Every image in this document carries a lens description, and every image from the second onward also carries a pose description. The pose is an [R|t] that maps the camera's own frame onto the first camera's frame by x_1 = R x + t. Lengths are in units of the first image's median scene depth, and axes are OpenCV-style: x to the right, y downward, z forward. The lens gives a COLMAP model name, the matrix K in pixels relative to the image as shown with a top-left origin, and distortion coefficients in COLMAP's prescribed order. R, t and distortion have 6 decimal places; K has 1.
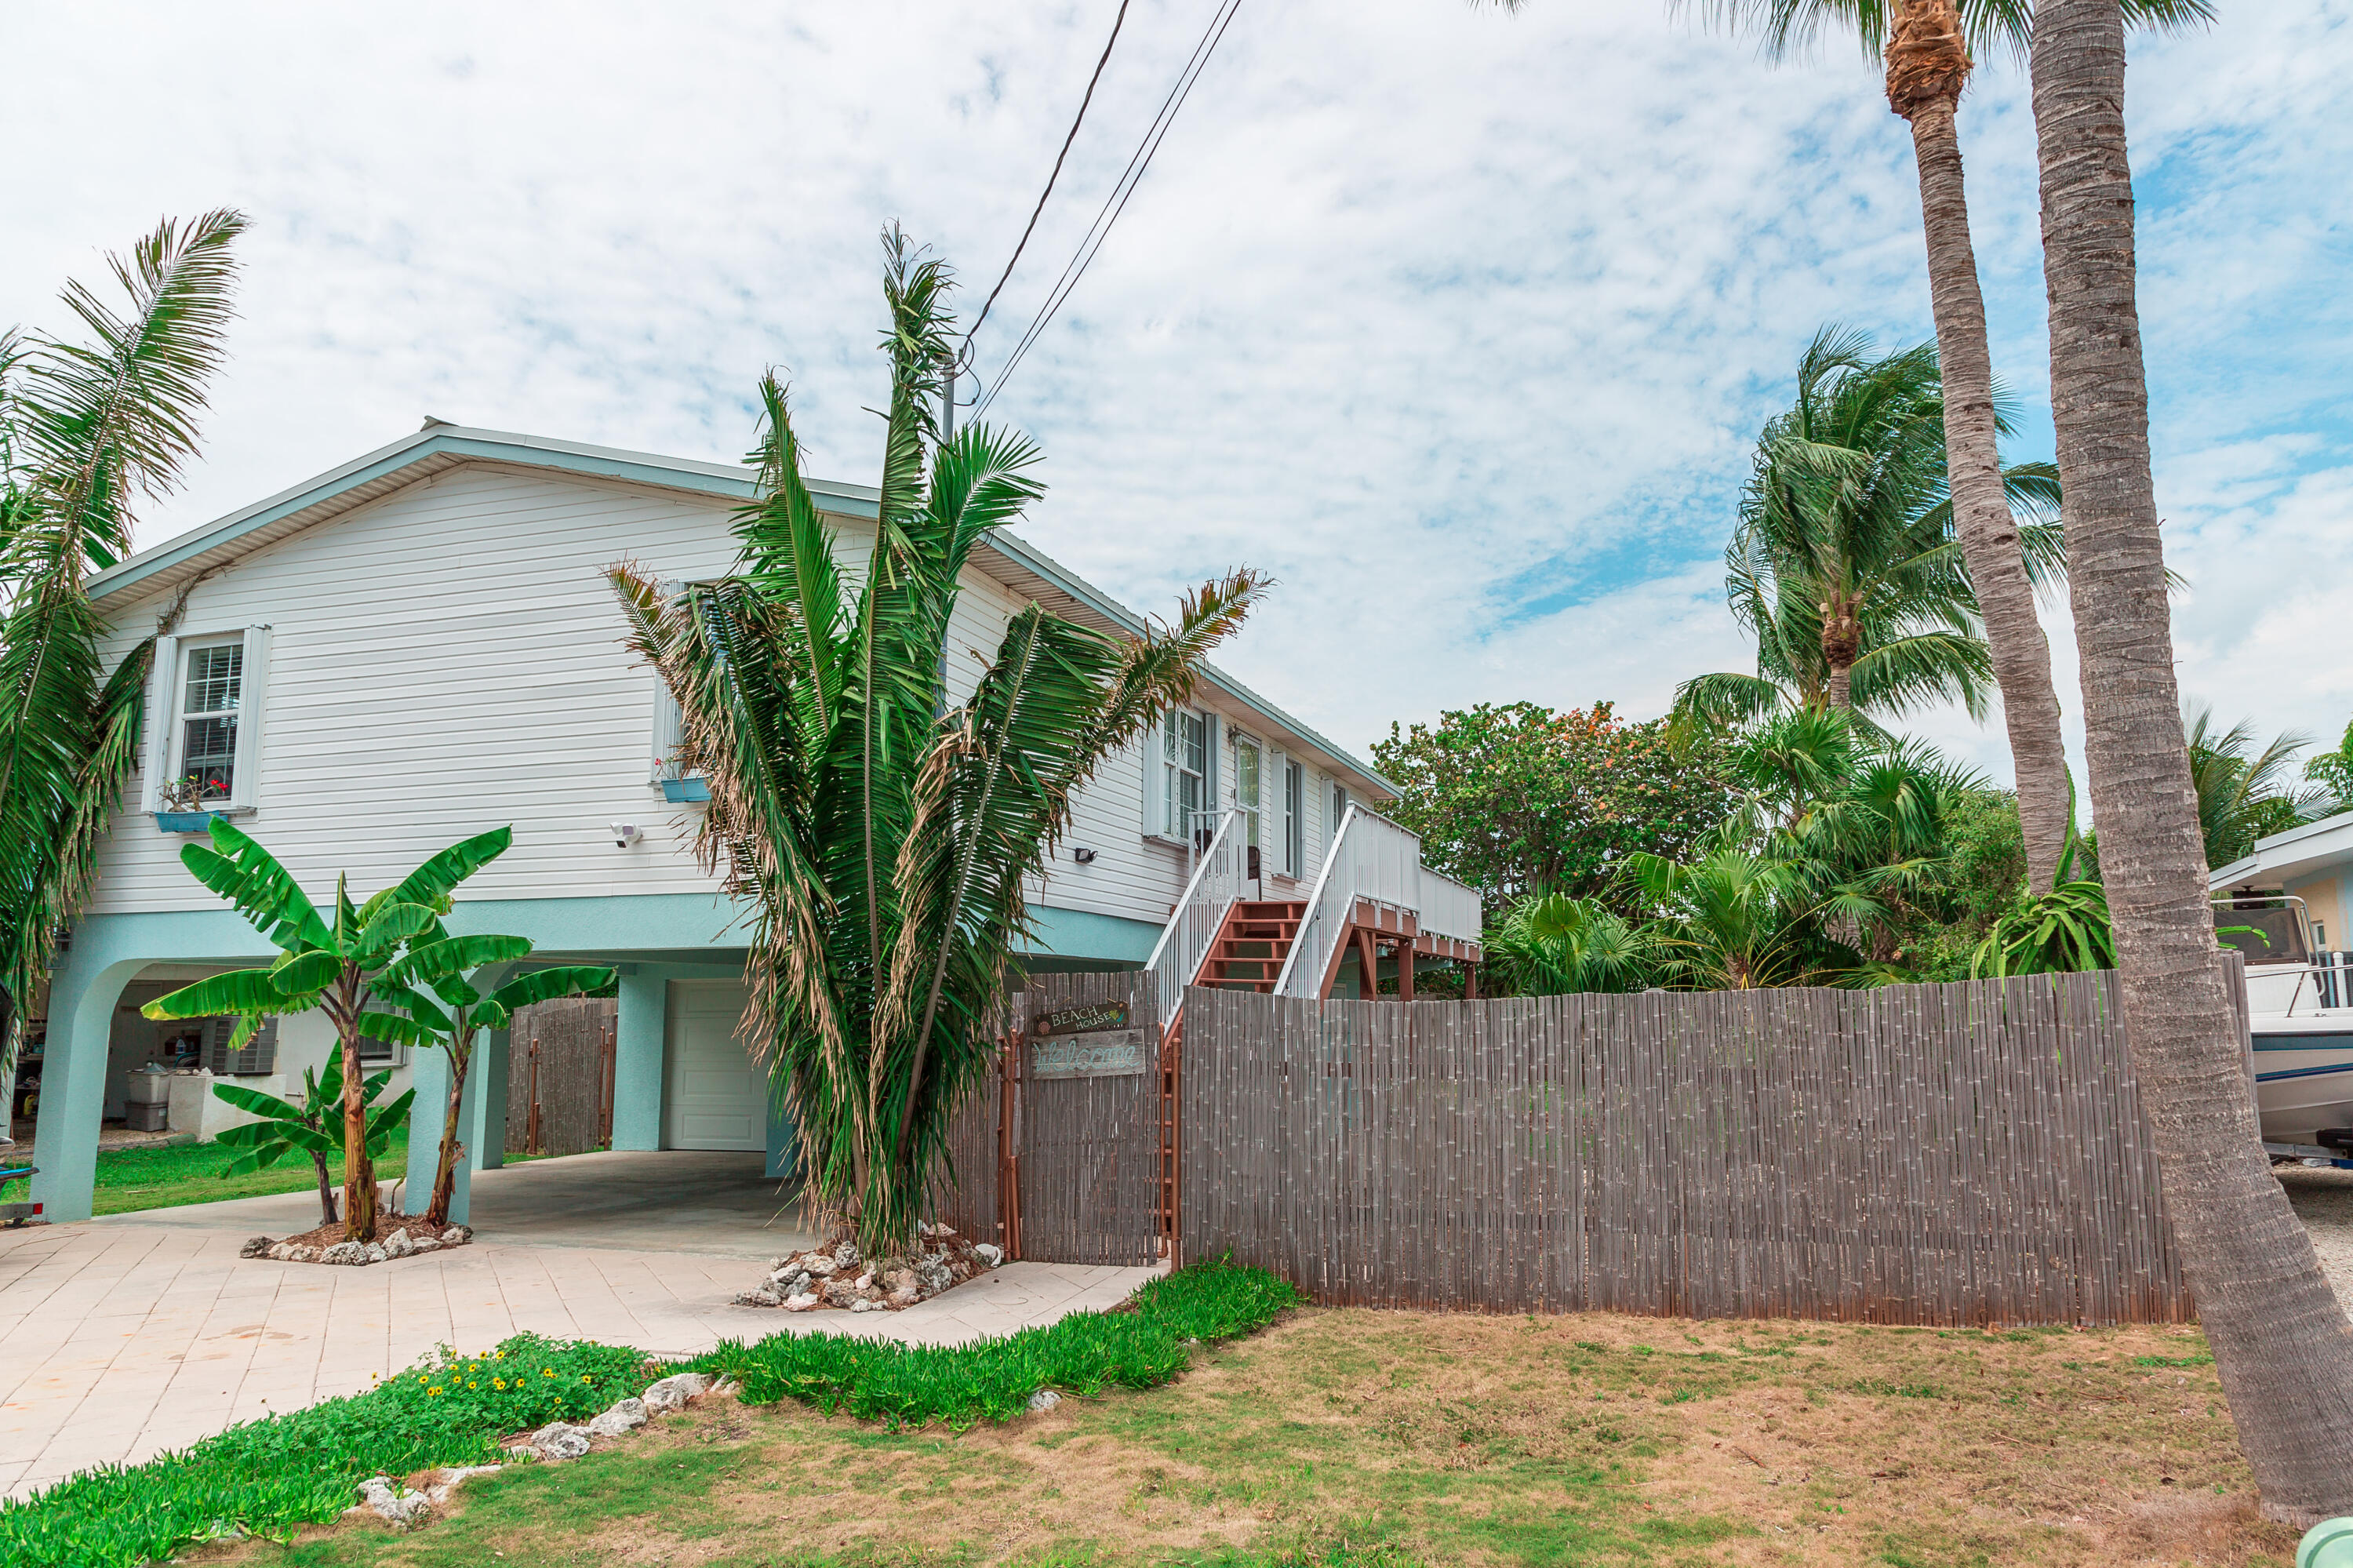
lens RADIAL K [[1621.7, 0, 1167.9], [0, 1621.7, 780.6], [0, 0, 1]] dist [0.024768, -0.007770]
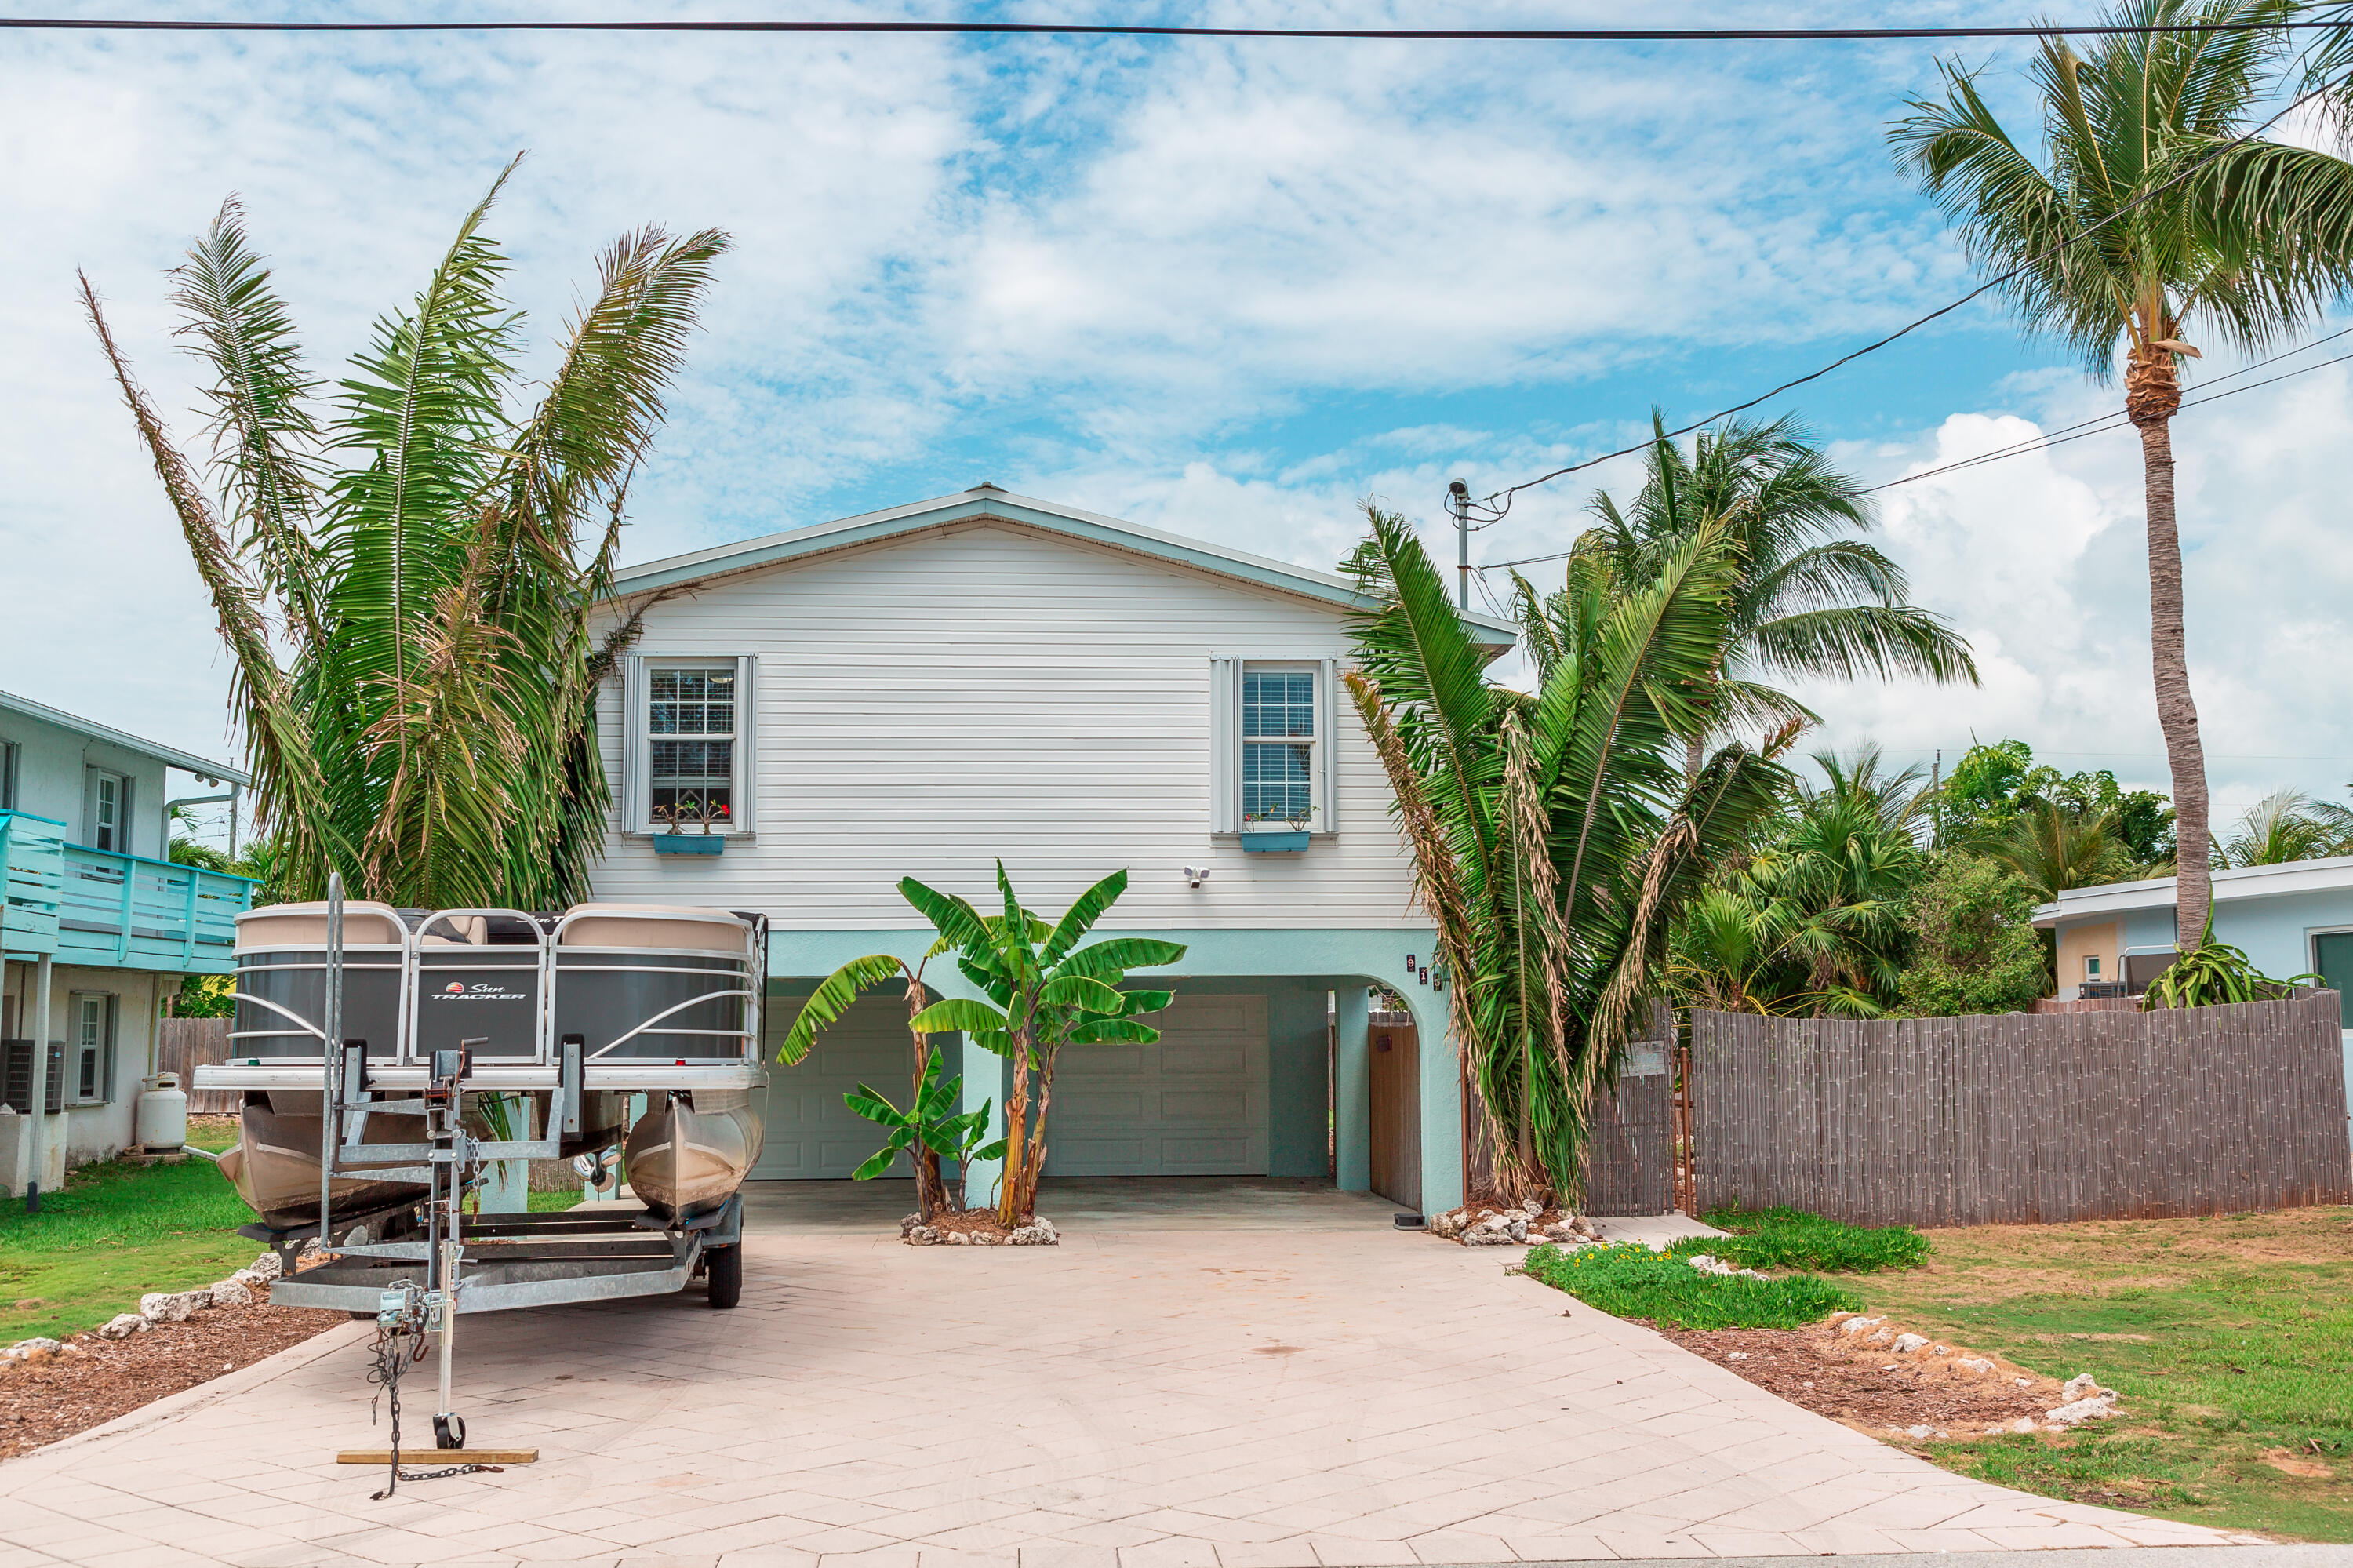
lens RADIAL K [[2297.0, 0, 1176.5], [0, 2297.0, 784.0], [0, 0, 1]] dist [0.012351, 0.015973]
pose [[0.910169, 0.041812, 0.412121, -0.968279], [-0.054747, 0.998307, 0.019625, -0.060629], [-0.410603, -0.040424, 0.910918, -0.456146]]
